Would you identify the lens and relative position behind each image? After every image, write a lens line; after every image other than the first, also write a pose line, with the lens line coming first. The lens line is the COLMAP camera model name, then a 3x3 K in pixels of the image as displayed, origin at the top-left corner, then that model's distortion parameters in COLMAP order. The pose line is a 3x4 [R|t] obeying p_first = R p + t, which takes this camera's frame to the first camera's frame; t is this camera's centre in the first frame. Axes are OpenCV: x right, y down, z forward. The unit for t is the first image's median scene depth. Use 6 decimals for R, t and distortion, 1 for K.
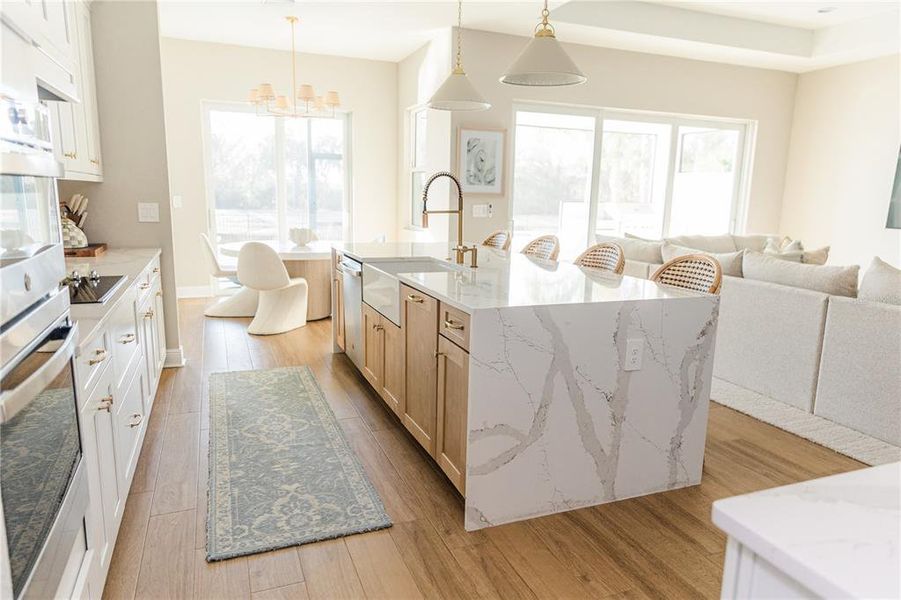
lens RADIAL K [[608.8, 0, 453.6], [0, 608.8, 304.4], [0, 0, 1]] dist [0.006733, -0.000282]
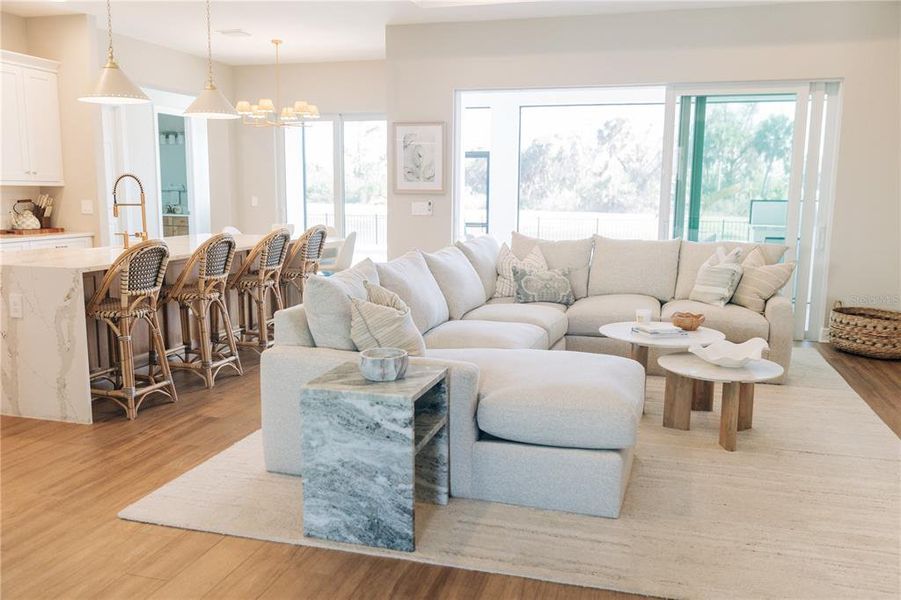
lens RADIAL K [[750.9, 0, 438.8], [0, 750.9, 298.6], [0, 0, 1]] dist [0.003358, 0.010060]
pose [[0.773711, 0.075594, -0.629012, 1.495429], [-0.103475, 0.994602, -0.007748, -0.012356], [0.625031, 0.071082, 0.777357, 0.206012]]
